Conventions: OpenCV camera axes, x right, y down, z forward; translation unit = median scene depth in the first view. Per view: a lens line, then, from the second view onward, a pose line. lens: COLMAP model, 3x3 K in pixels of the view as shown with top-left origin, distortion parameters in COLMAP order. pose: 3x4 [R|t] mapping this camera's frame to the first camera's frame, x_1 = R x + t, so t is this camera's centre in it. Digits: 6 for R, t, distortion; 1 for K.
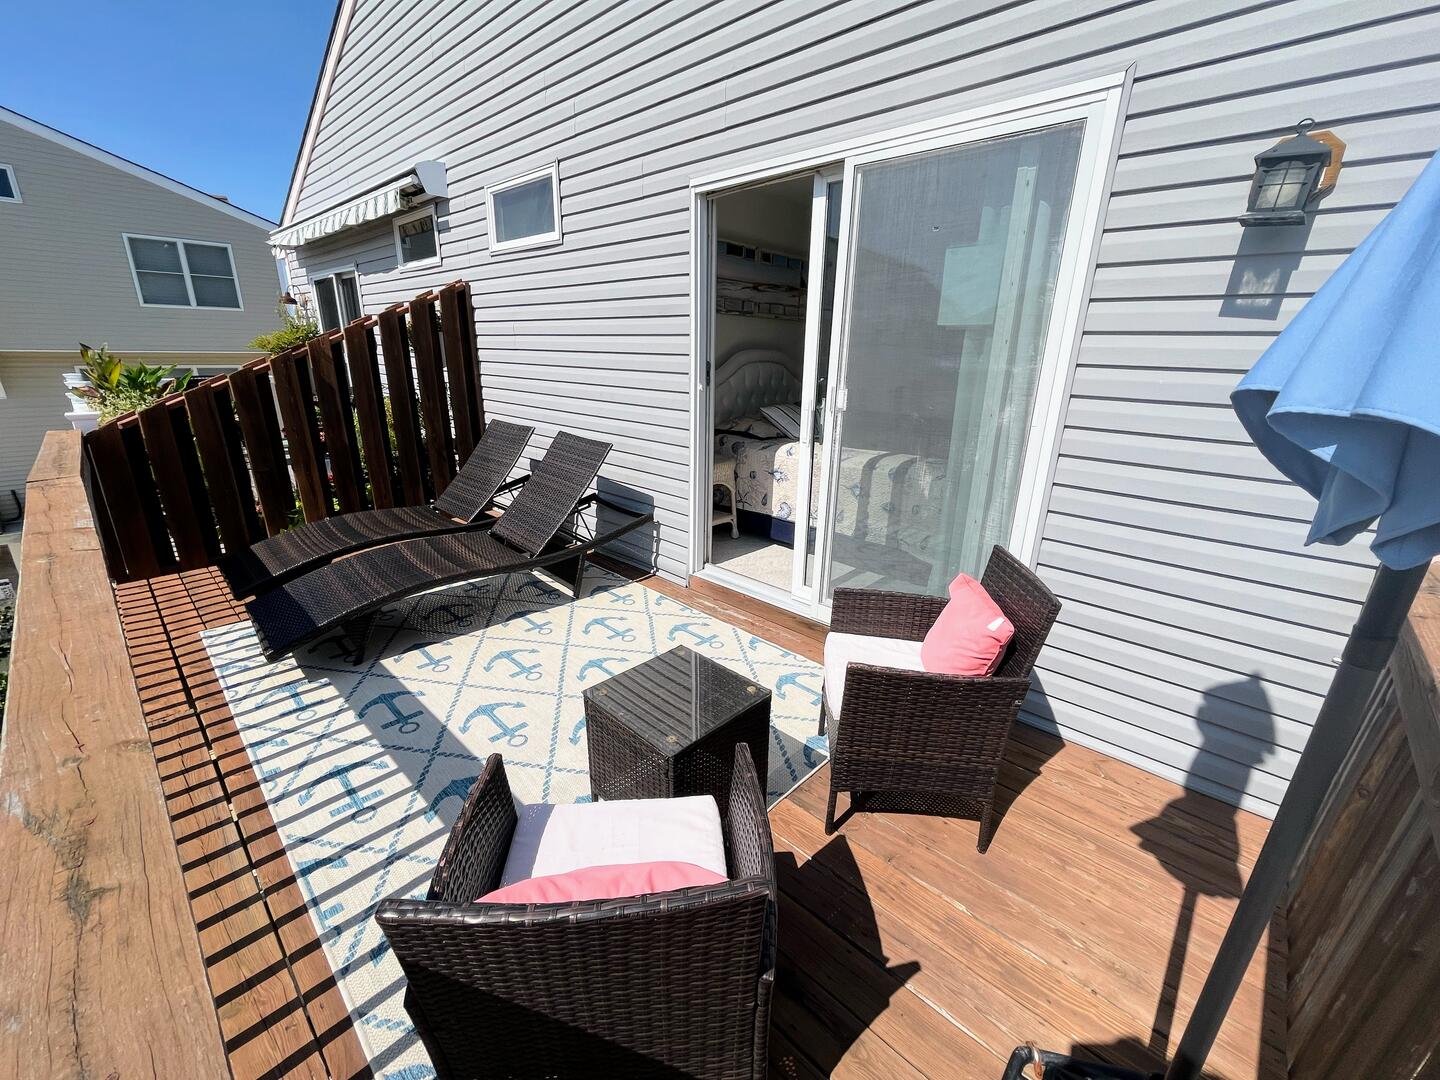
lens RADIAL K [[587.9, 0, 716.7], [0, 587.9, 535.9], [0, 0, 1]] dist [-0.000881, 0.000003]
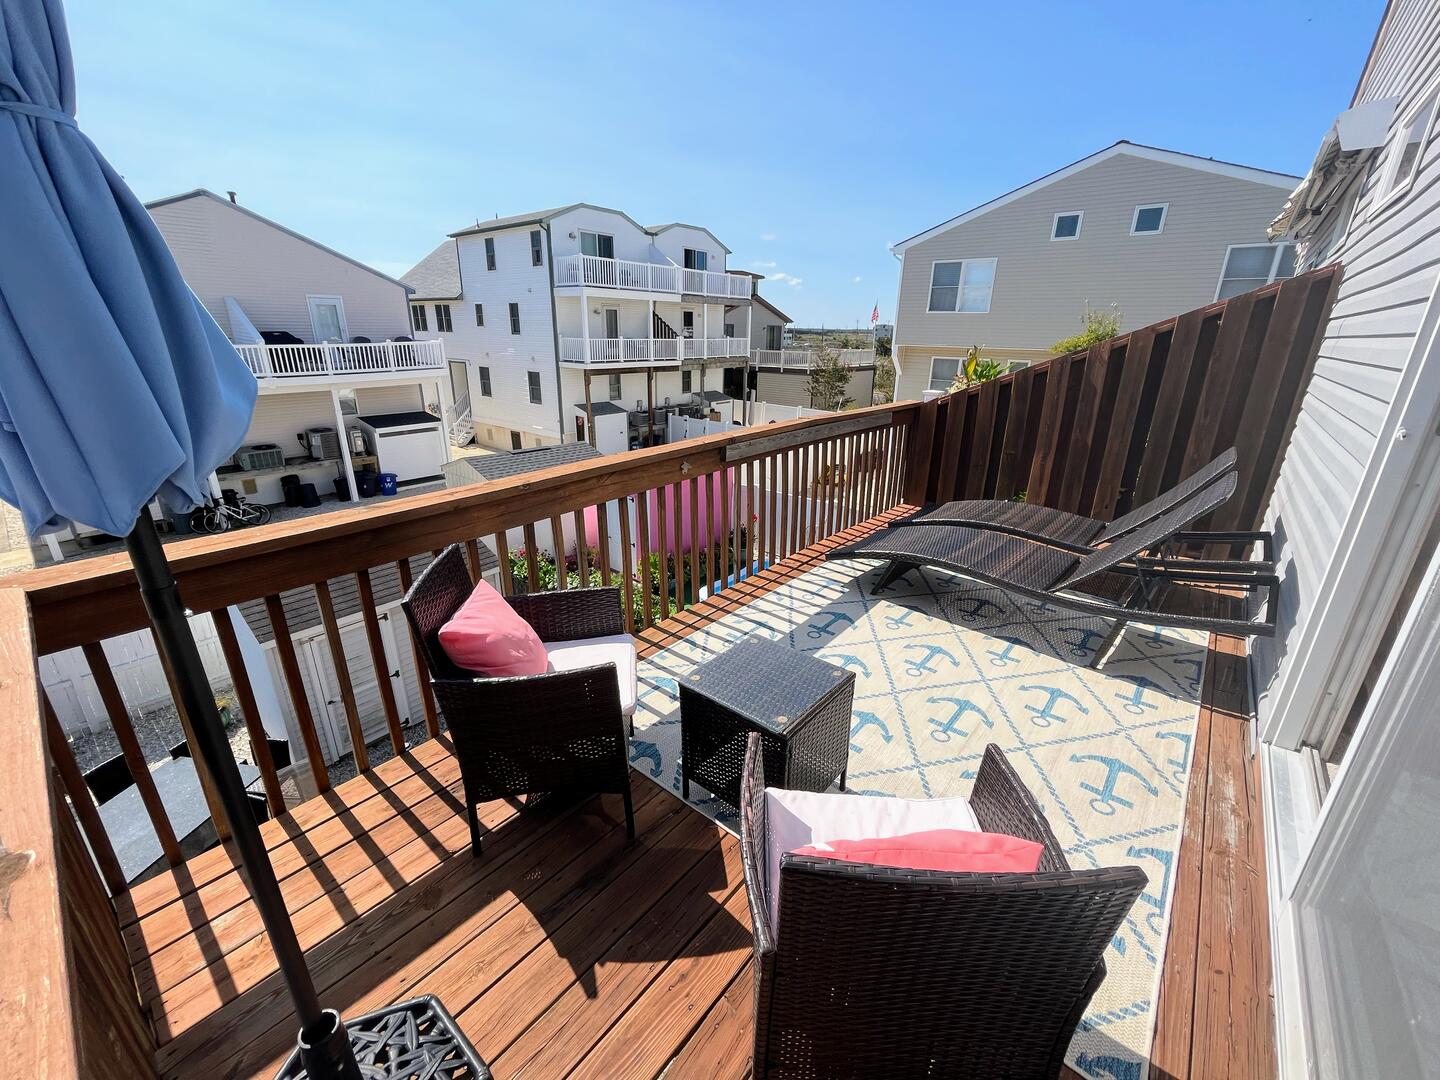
lens RADIAL K [[587.9, 0, 716.7], [0, 587.9, 535.9], [0, 0, 1]] dist [-0.000881, 0.000003]
pose [[0.058643, 0.312667, -0.948051, 0.604439], [-0.317631, 0.906175, 0.279209, -0.162982], [0.946399, 0.284757, 0.152454, 0.491439]]
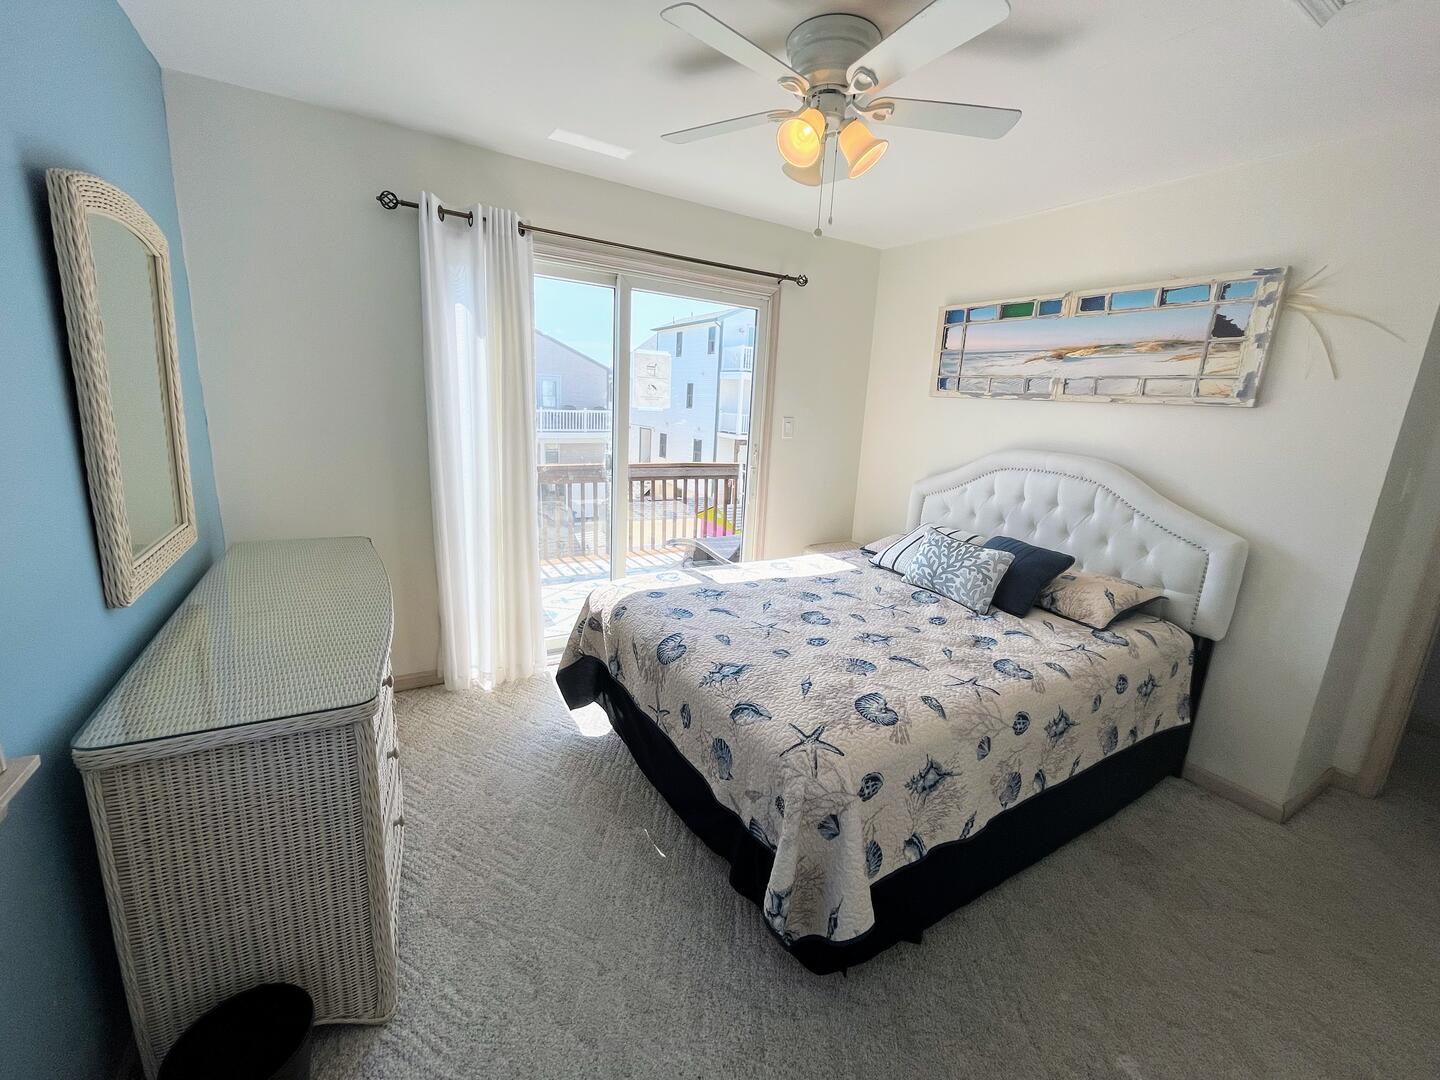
lens RADIAL K [[587.9, 0, 716.7], [0, 587.9, 535.9], [0, 0, 1]] dist [-0.000881, 0.000003]
pose [[-0.278290, 0.179651, -0.943547, 1.448628], [-0.350072, 0.895811, 0.273812, -0.547818], [0.894430, 0.406508, -0.186404, 1.608914]]
